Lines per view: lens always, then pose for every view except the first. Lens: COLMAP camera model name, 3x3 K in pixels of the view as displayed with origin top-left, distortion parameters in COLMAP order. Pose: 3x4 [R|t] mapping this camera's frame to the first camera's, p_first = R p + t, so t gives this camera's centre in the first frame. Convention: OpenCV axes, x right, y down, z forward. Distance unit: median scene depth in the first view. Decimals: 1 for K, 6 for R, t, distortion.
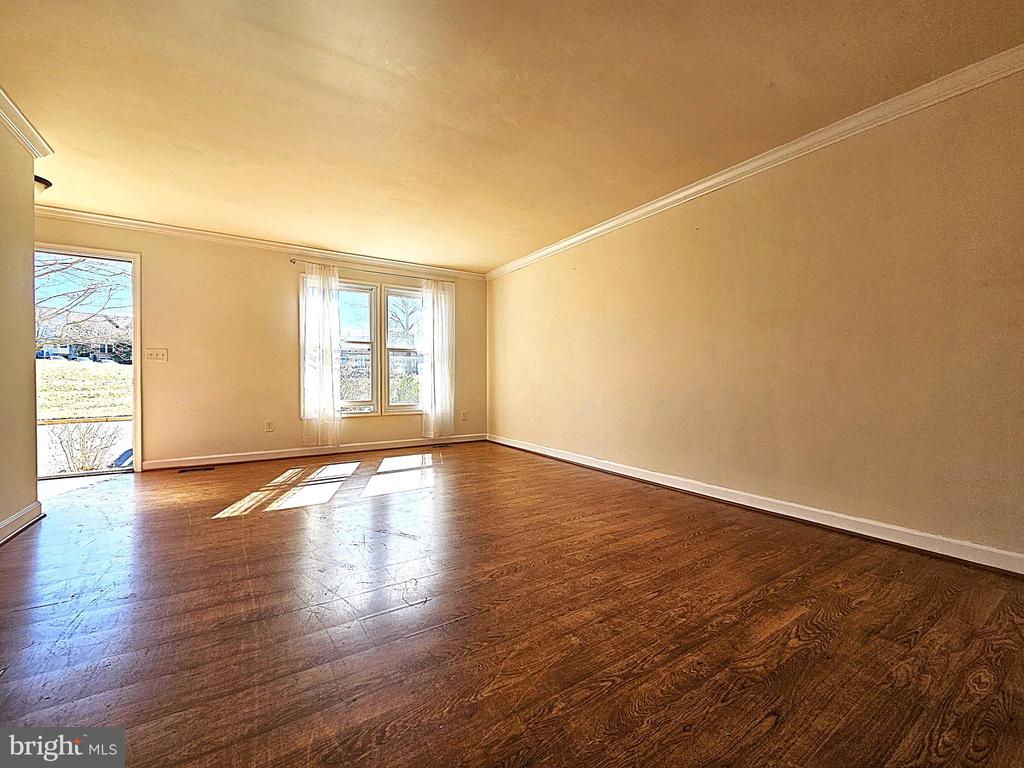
lens RADIAL K [[416.8, 0, 506.4], [0, 416.8, 385.8], [0, 0, 1]] dist [-0.001795, -0.000135]
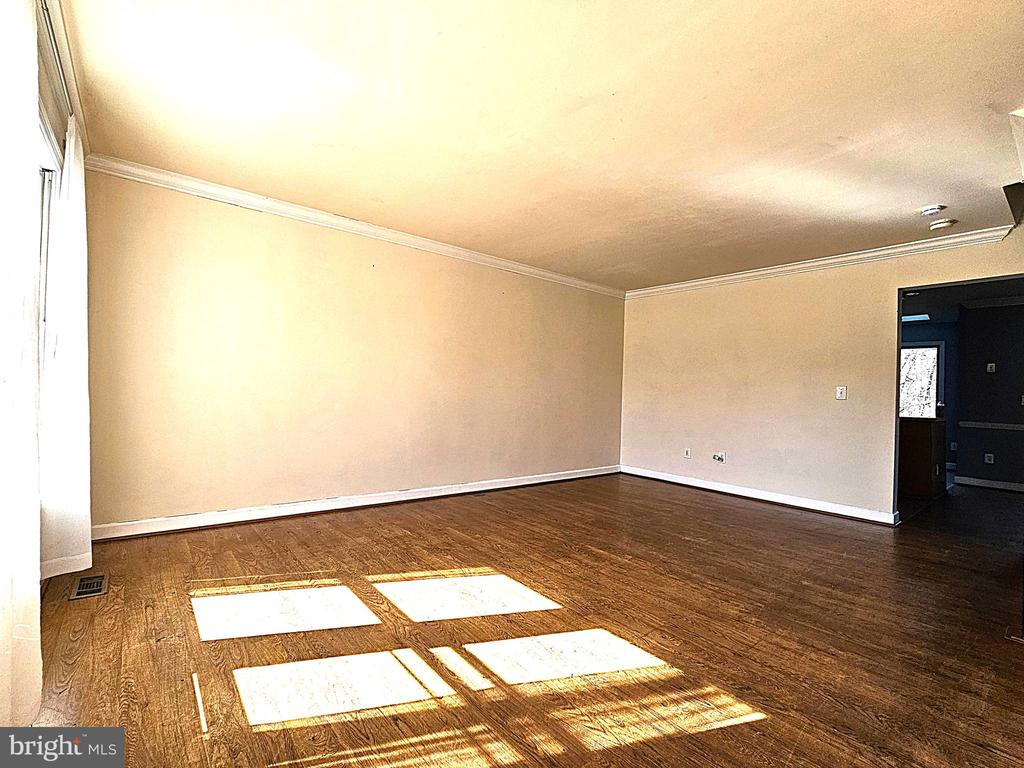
lens RADIAL K [[451.5, 0, 507.1], [0, 451.5, 385.8], [0, 0, 1]] dist [0.000784, 0.000601]
pose [[-0.099723, 0.005230, 0.995002, -0.737338], [-0.019461, 0.999785, -0.007205, -0.047078], [-0.994825, -0.020082, -0.099599, 0.823881]]
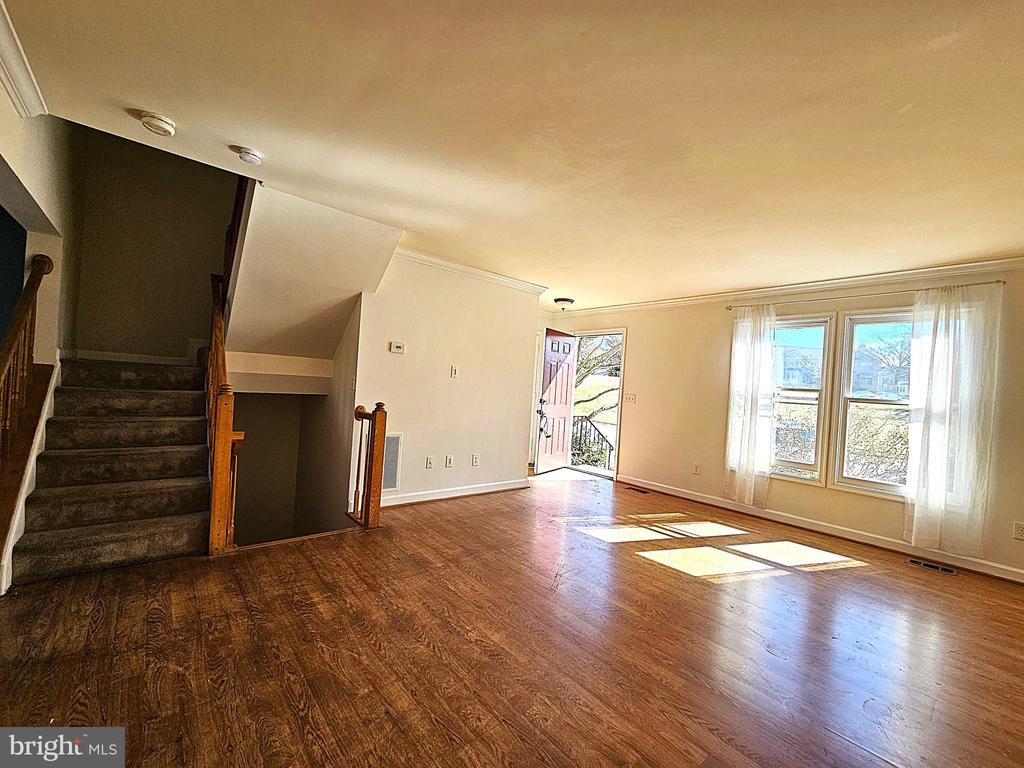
lens RADIAL K [[421.3, 0, 511.8], [0, 421.3, 386.8], [0, 0, 1]] dist [0.002182, -0.000013]
pose [[0.136530, 0.012463, -0.990558, 0.431980], [-0.077723, 0.996973, 0.001831, -0.077780], [0.987582, 0.076739, 0.137086, 0.380550]]
